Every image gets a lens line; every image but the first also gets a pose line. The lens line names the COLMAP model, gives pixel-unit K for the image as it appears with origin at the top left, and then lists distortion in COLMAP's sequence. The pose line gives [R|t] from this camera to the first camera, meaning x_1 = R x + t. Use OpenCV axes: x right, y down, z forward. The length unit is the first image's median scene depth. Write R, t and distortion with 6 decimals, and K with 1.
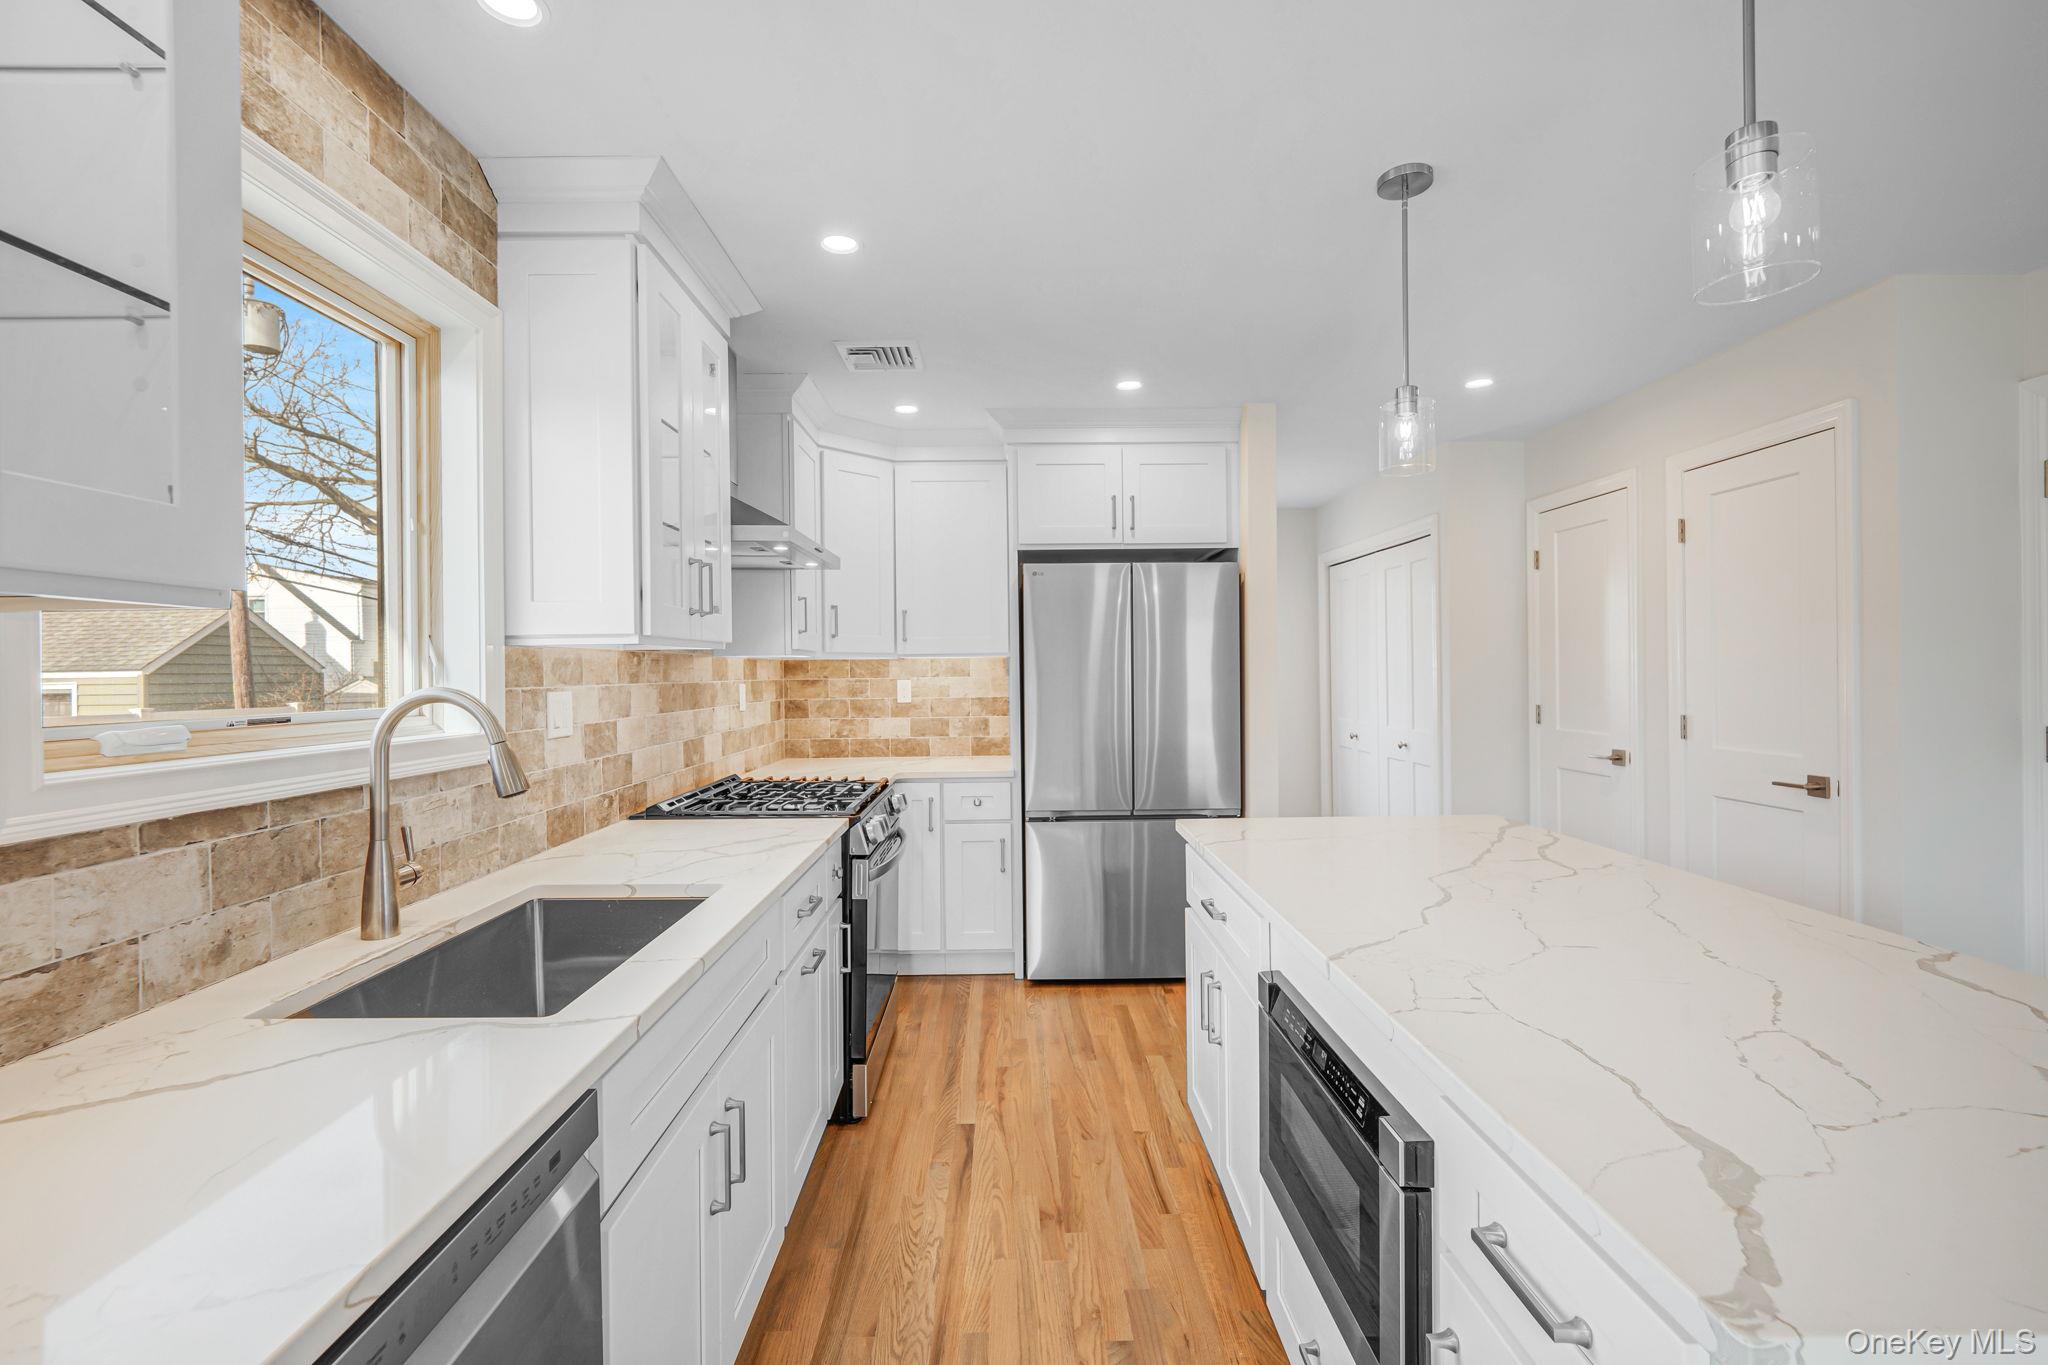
lens RADIAL K [[877.6, 0, 1007.8], [0, 877.6, 672.5], [0, 0, 1]] dist [0.002904, 0.000143]
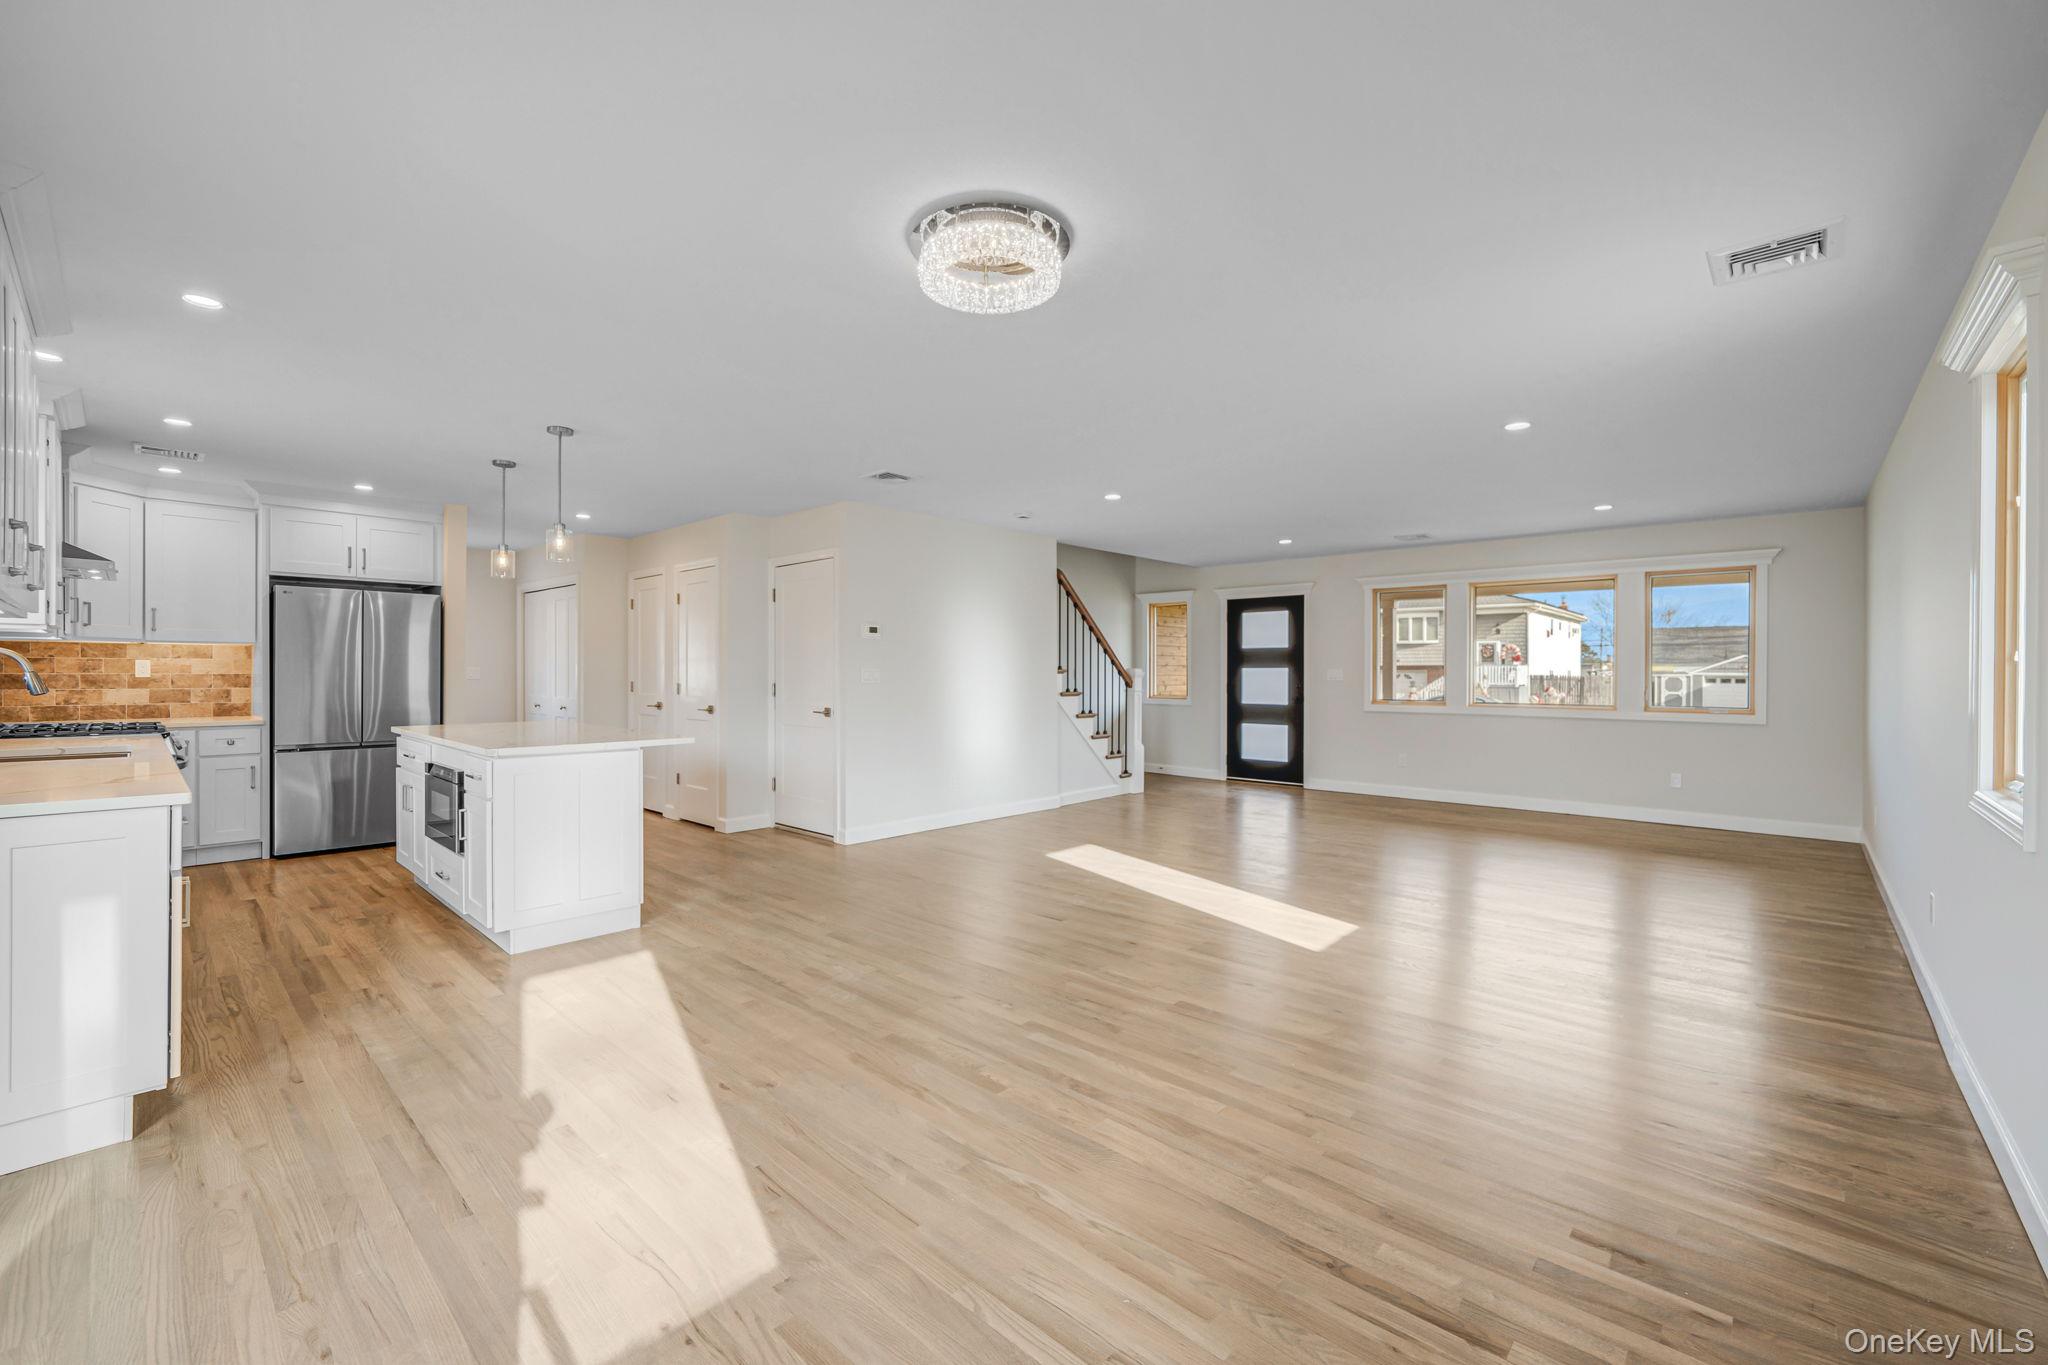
lens RADIAL K [[837.9, 0, 1017.6], [0, 837.9, 675.5], [0, 0, 1]] dist [-0.005460, 0.001104]
pose [[0.682353, 0.012006, 0.730924, -0.170507], [-0.010902, 0.999921, -0.006246, 0.031374], [-0.730942, -0.003707, 0.682430, -1.000895]]
